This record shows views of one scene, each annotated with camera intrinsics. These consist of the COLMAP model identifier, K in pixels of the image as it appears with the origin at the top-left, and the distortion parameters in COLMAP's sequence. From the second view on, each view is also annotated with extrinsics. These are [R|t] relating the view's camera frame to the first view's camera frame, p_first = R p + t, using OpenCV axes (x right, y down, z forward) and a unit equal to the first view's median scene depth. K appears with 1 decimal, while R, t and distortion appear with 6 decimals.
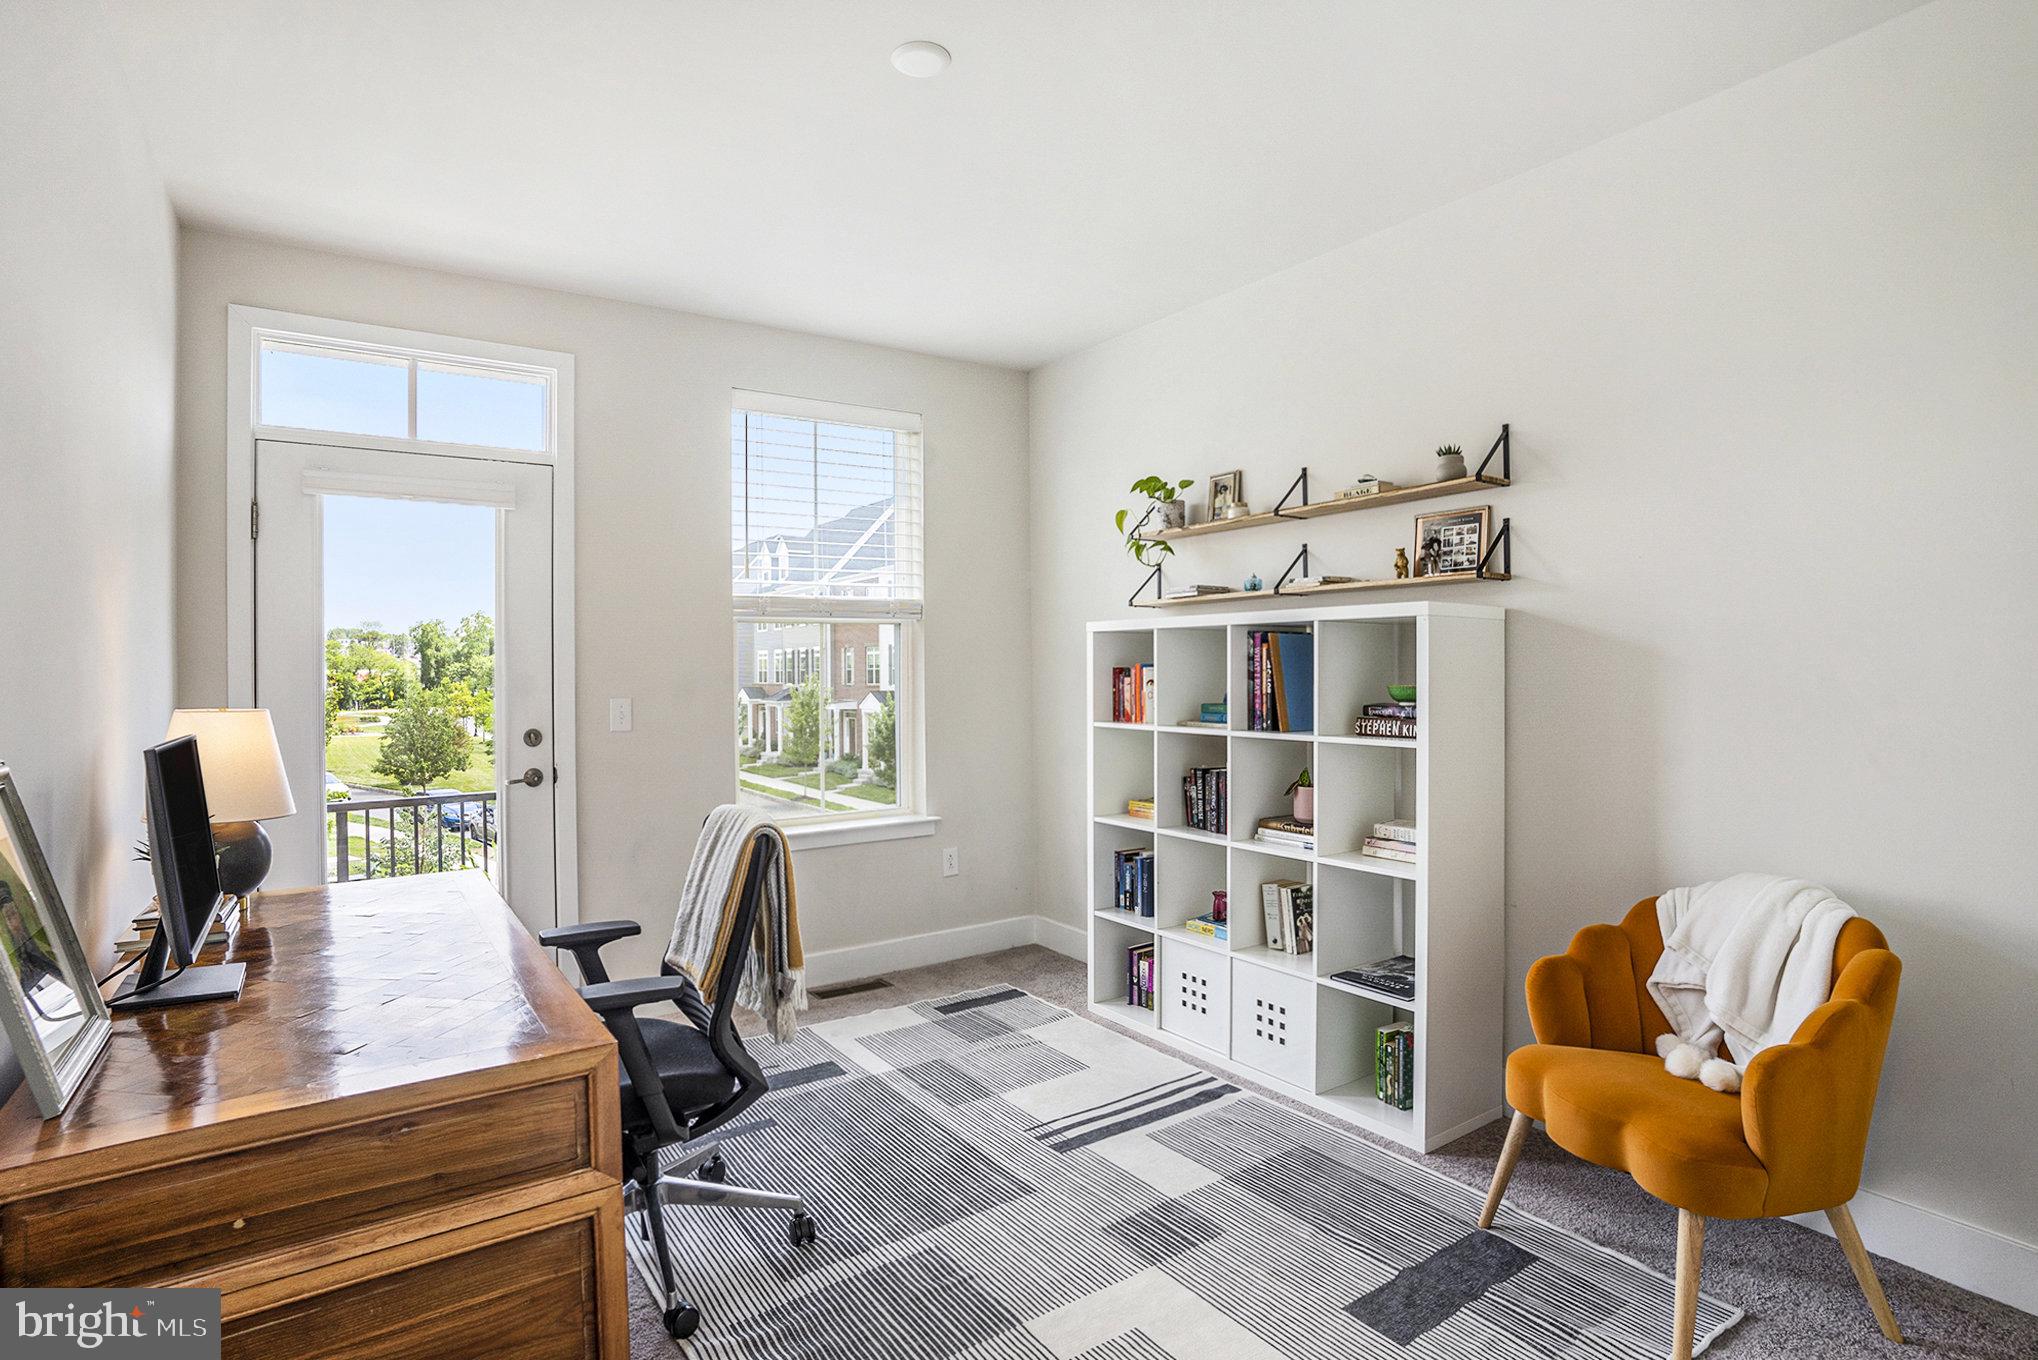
lens RADIAL K [[1044.7, 0, 1017.8], [0, 1044.7, 679.6], [0, 0, 1]] dist [-0.003757, 0.001037]
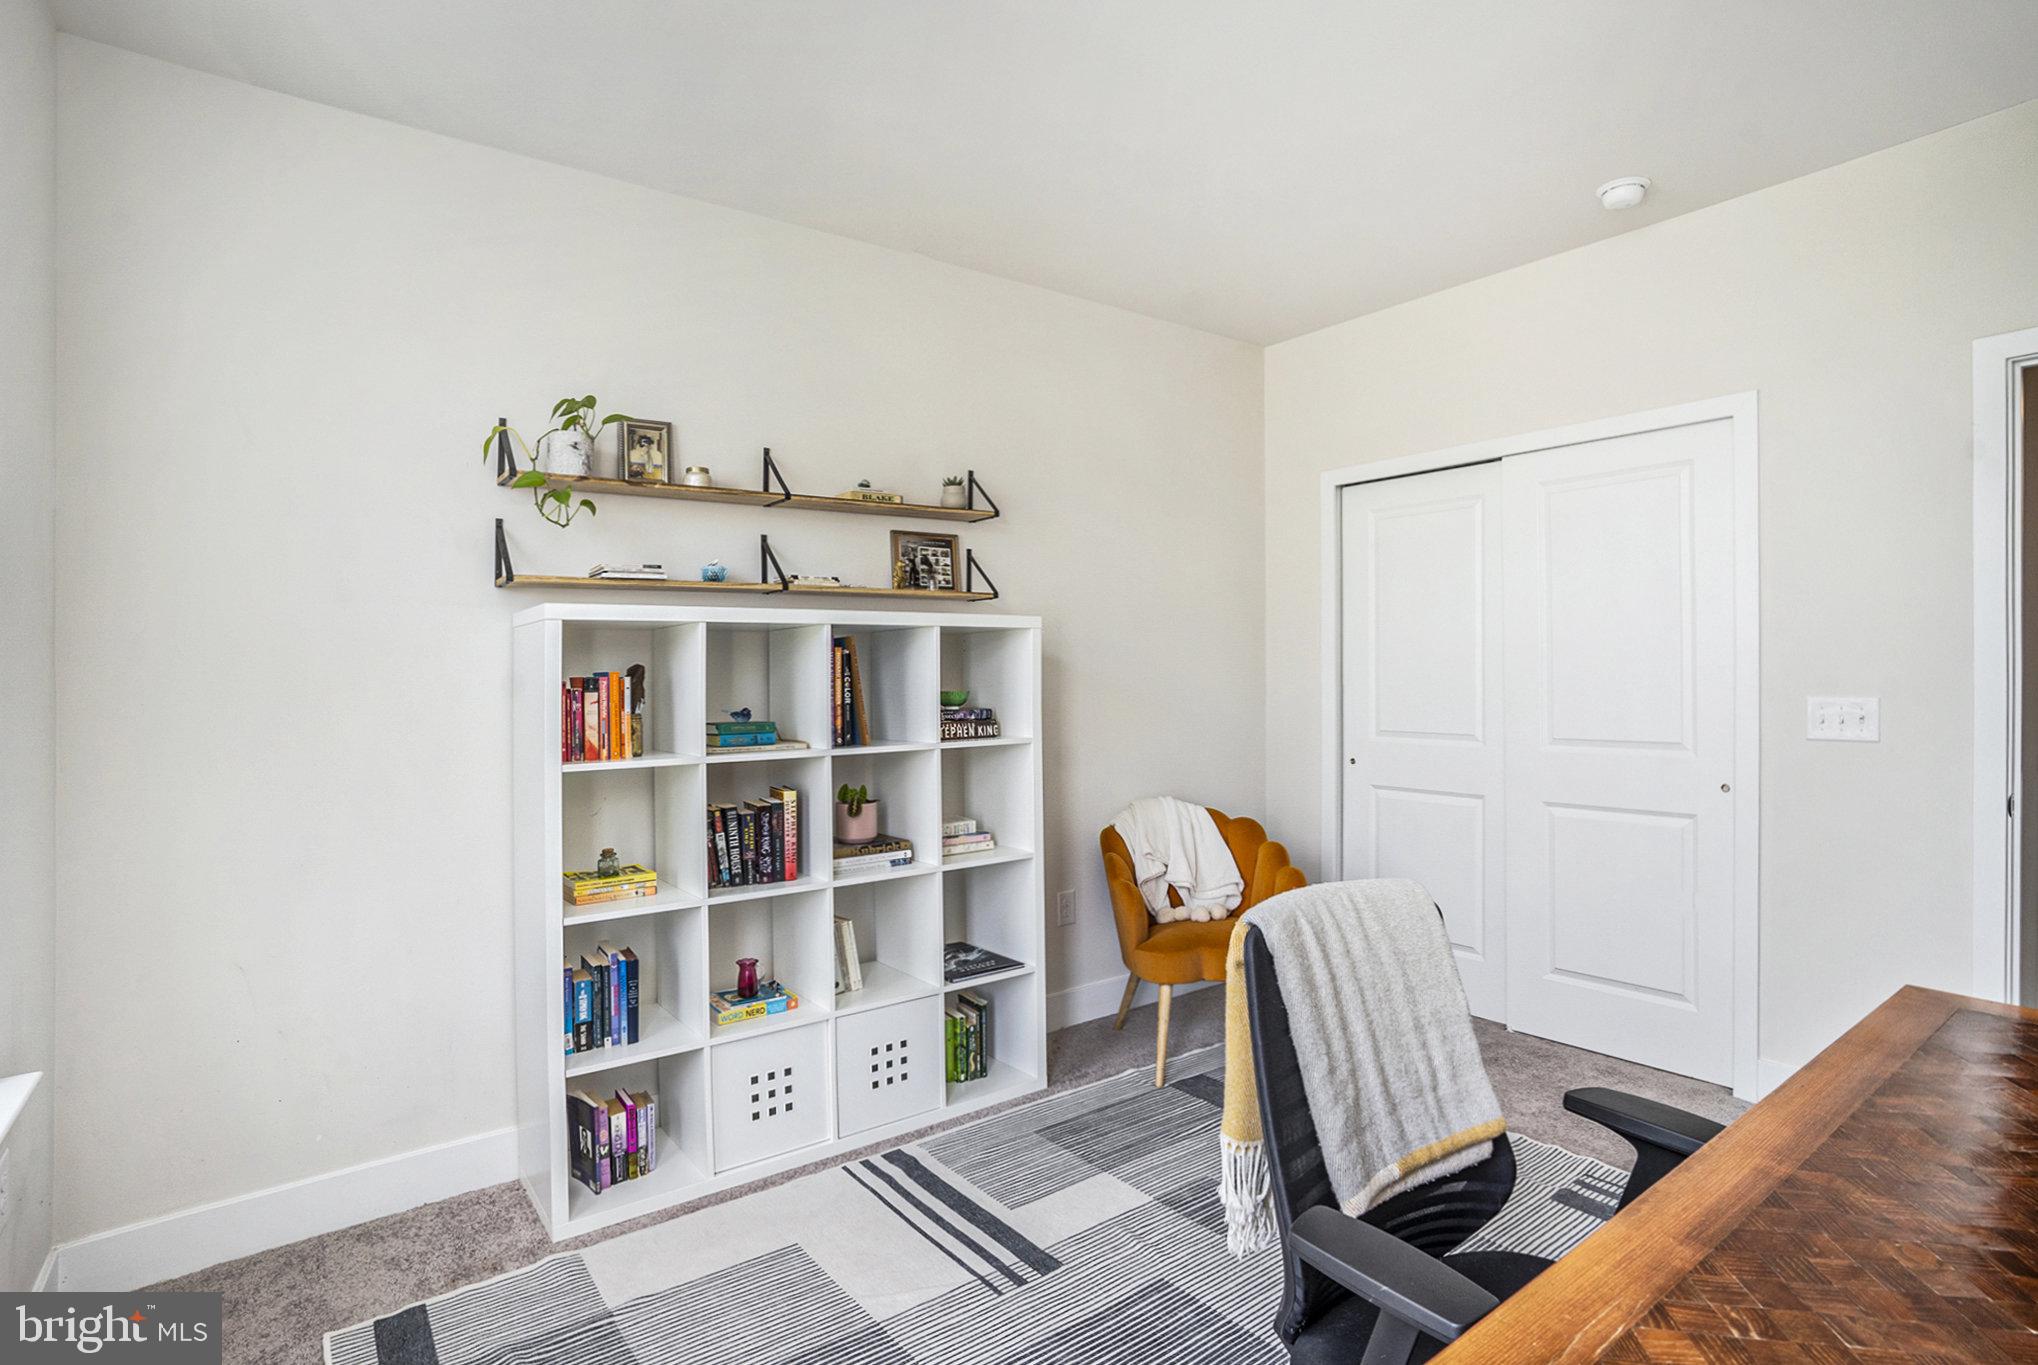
lens RADIAL K [[1044.7, 0, 1017.8], [0, 1044.7, 682.1], [0, 0, 1]] dist [-0.003757, 0.001037]
pose [[-0.032635, -0.004473, 0.999457, -0.665669], [0.022841, 0.999725, 0.005220, -0.007080], [-0.999206, 0.022999, -0.032523, 0.904950]]
